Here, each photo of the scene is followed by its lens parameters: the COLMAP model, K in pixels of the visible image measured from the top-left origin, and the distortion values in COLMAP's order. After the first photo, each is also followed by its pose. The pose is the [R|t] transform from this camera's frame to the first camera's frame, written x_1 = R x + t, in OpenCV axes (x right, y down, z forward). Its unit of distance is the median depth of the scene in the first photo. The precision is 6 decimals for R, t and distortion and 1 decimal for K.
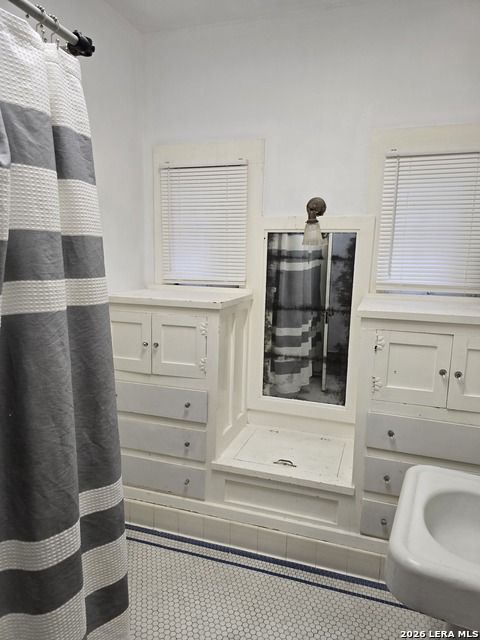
lens RADIAL K [[431.1, 0, 239.9], [0, 431.1, 321.3], [0, 0, 1]] dist [0.054503, -0.048551]
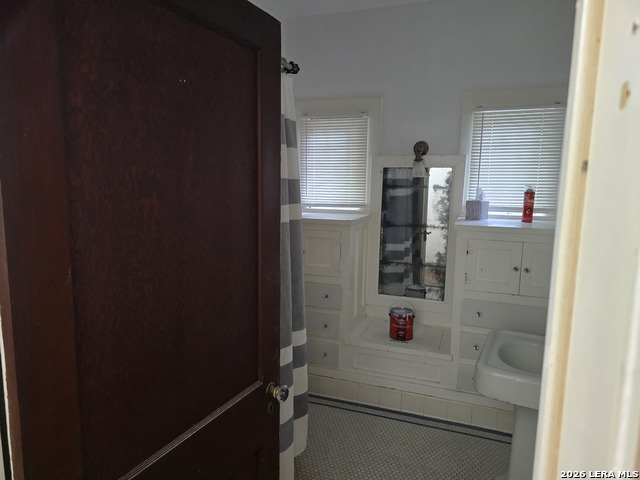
lens RADIAL K [[431.1, 0, 317.6], [0, 431.1, 238.9], [0, 0, 1]] dist [0.054503, -0.048551]
pose [[0.999574, -0.002854, -0.029048, -0.097808], [0.002396, 0.999873, -0.015772, 0.030811], [0.029089, 0.015696, 0.999454, -0.313290]]
